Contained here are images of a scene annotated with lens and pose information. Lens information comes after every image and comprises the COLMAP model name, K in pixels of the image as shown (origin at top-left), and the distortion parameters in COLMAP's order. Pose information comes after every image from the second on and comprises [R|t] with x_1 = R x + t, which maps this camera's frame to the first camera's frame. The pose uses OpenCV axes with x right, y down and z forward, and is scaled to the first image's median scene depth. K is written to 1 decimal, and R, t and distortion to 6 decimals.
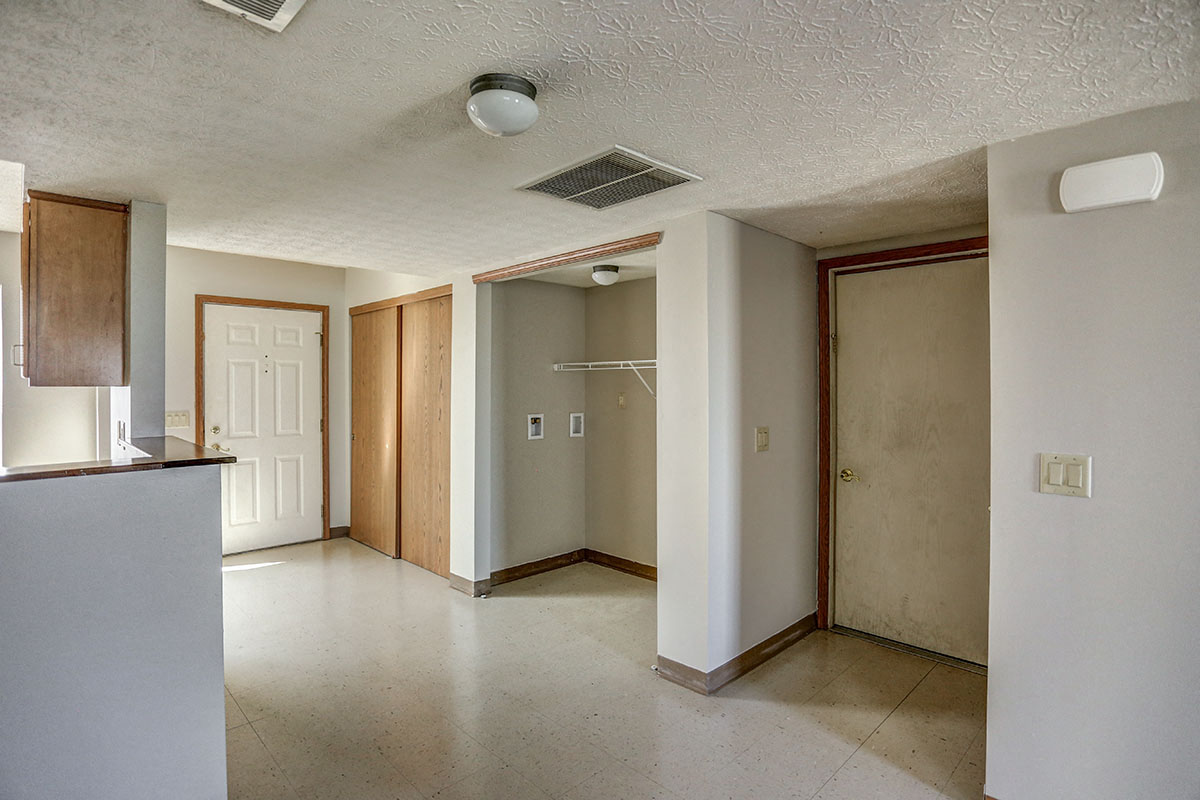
lens RADIAL K [[603.3, 0, 600.0], [0, 603.3, 400.0], [0, 0, 1]] dist [-0.081259, 0.034896]
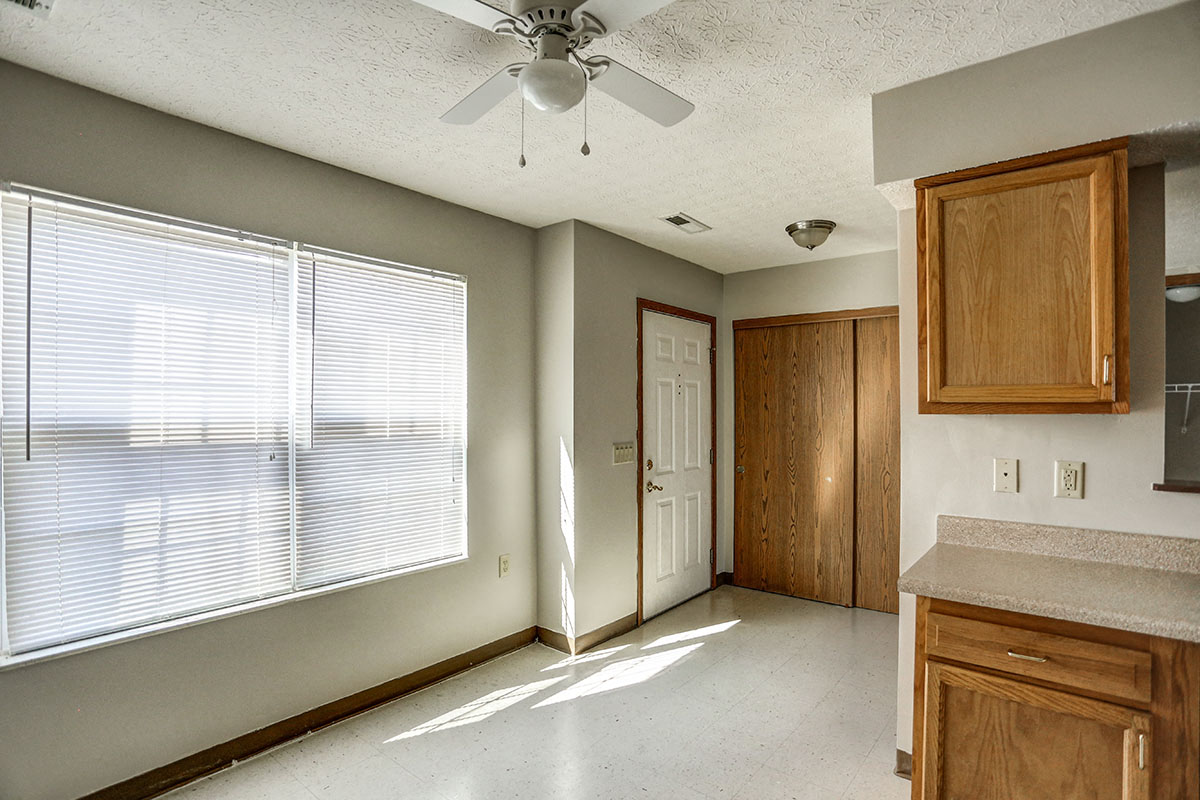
lens RADIAL K [[603.3, 0, 600.0], [0, 603.3, 400.0], [0, 0, 1]] dist [-0.081259, 0.034896]
pose [[0.994464, -0.001332, 0.105071, -0.812267], [0.004556, 0.999526, -0.030451, -0.013847], [-0.104981, 0.030761, 0.993998, 0.171521]]
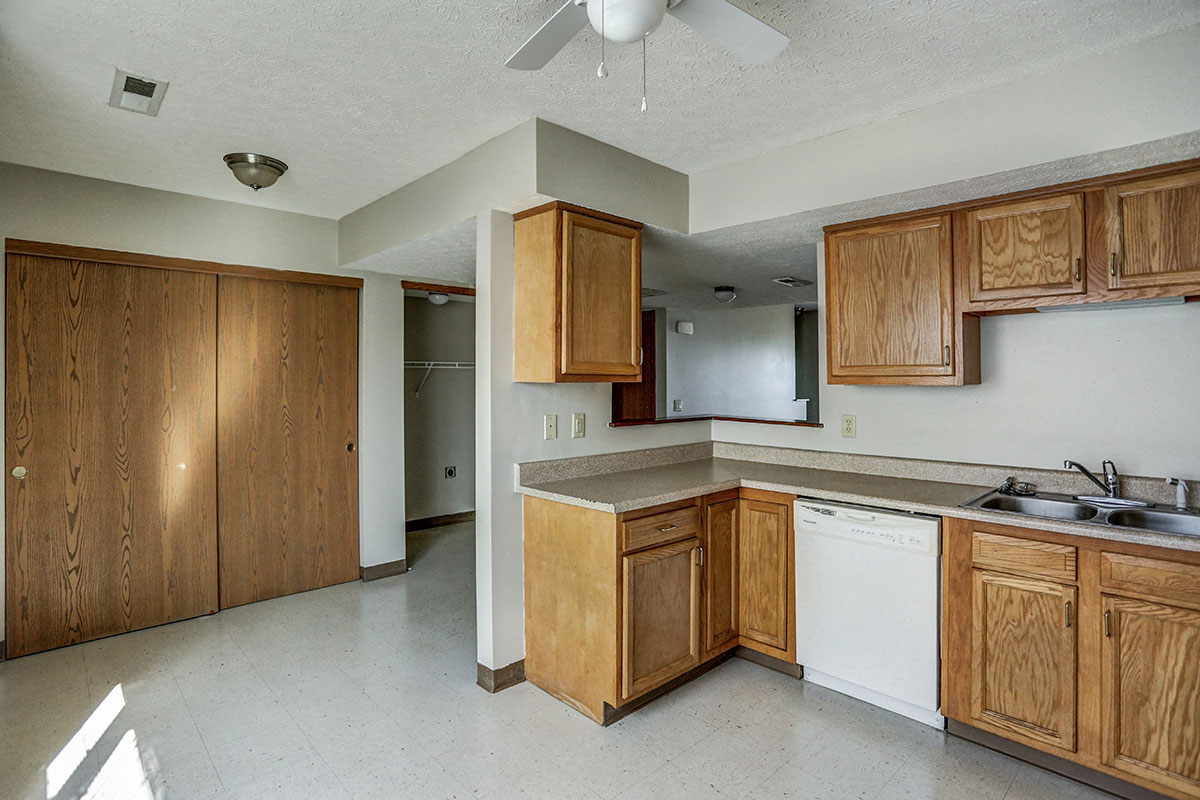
lens RADIAL K [[602.1, 0, 604.5], [0, 602.1, 376.4], [0, 0, 1]] dist [-0.020942, -0.000358]
pose [[0.028424, 0.002212, 0.999594, -1.087565], [0.015713, 0.999873, -0.002659, -0.019471], [-0.999472, 0.015782, 0.028385, 0.498379]]
